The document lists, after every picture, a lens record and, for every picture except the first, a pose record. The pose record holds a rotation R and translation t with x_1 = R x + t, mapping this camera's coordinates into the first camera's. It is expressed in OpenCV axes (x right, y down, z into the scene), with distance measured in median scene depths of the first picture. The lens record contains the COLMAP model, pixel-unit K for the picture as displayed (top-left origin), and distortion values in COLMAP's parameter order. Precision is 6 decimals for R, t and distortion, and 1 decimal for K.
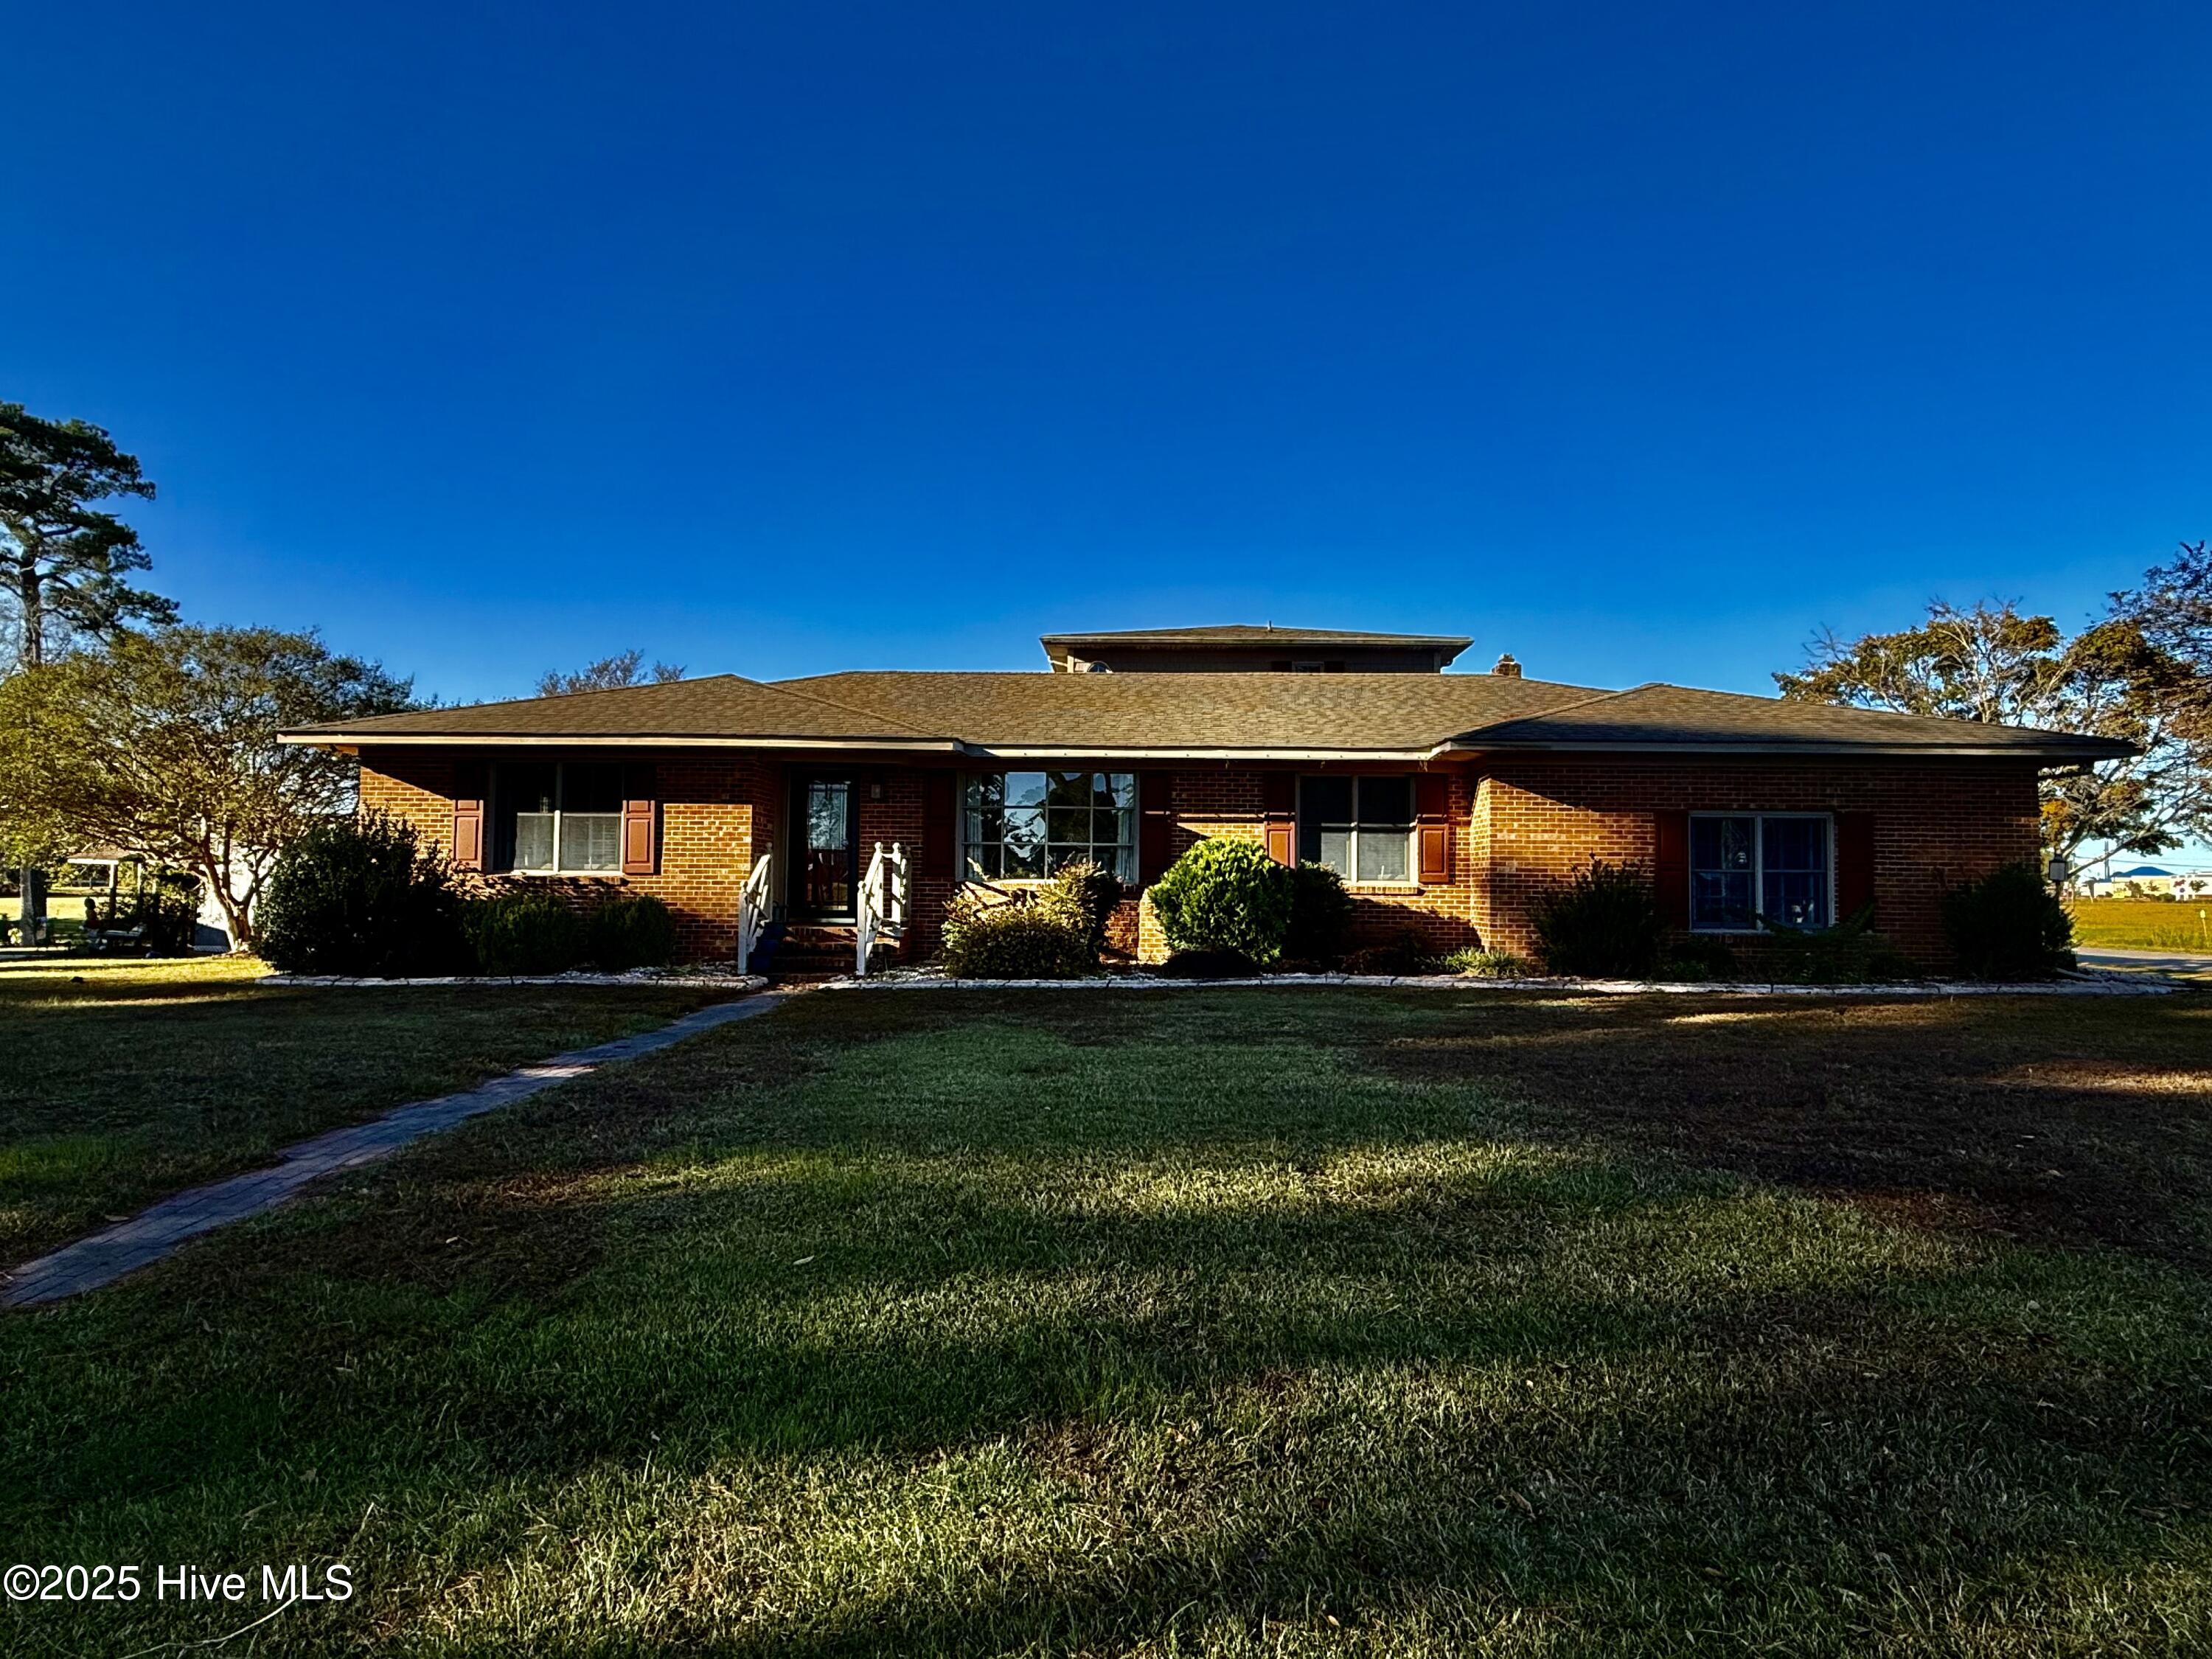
lens RADIAL K [[1273.8, 0, 1106.0], [0, 1273.8, 829.5], [0, 0, 1]] dist [-0.006743, 0.000708]
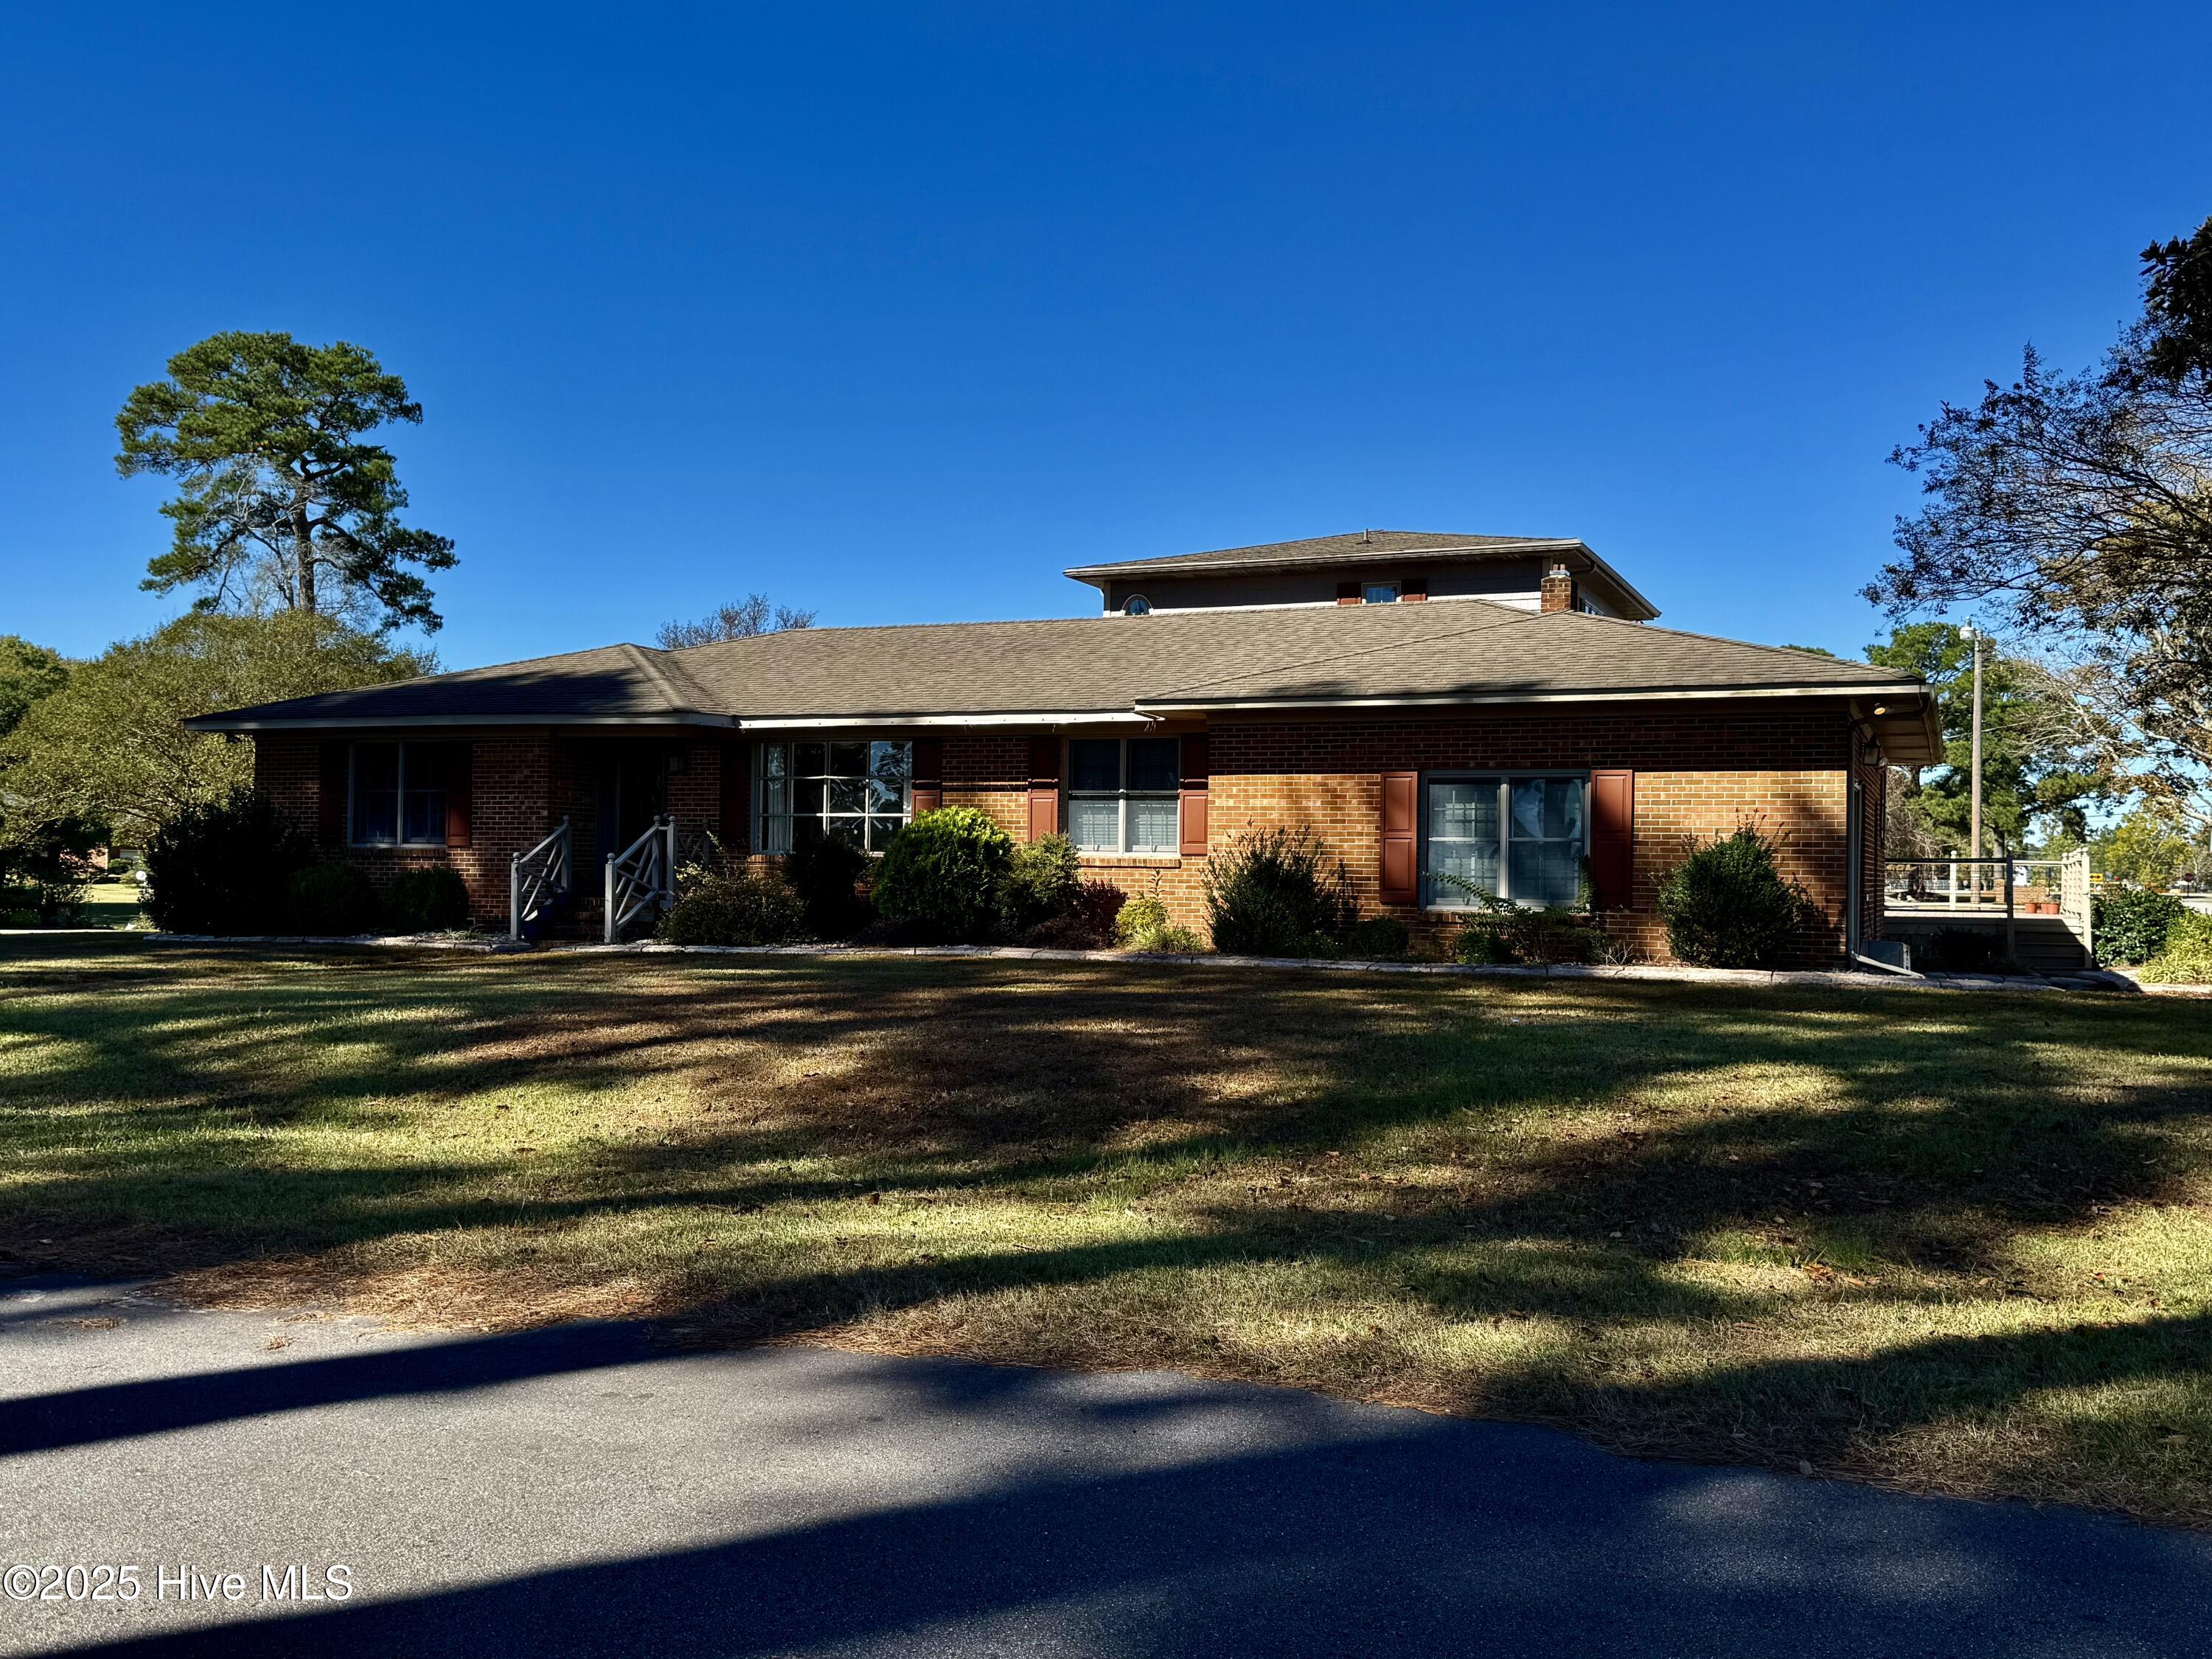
lens RADIAL K [[1917.4, 0, 1106.0], [0, 1917.4, 829.5], [0, 0, 1]] dist [0.122751, -0.205286]
pose [[0.931491, -0.006160, -0.363711, 0.710662], [0.013155, 0.999773, 0.016759, 0.000544], [0.363526, -0.020396, 0.931361, -0.302654]]
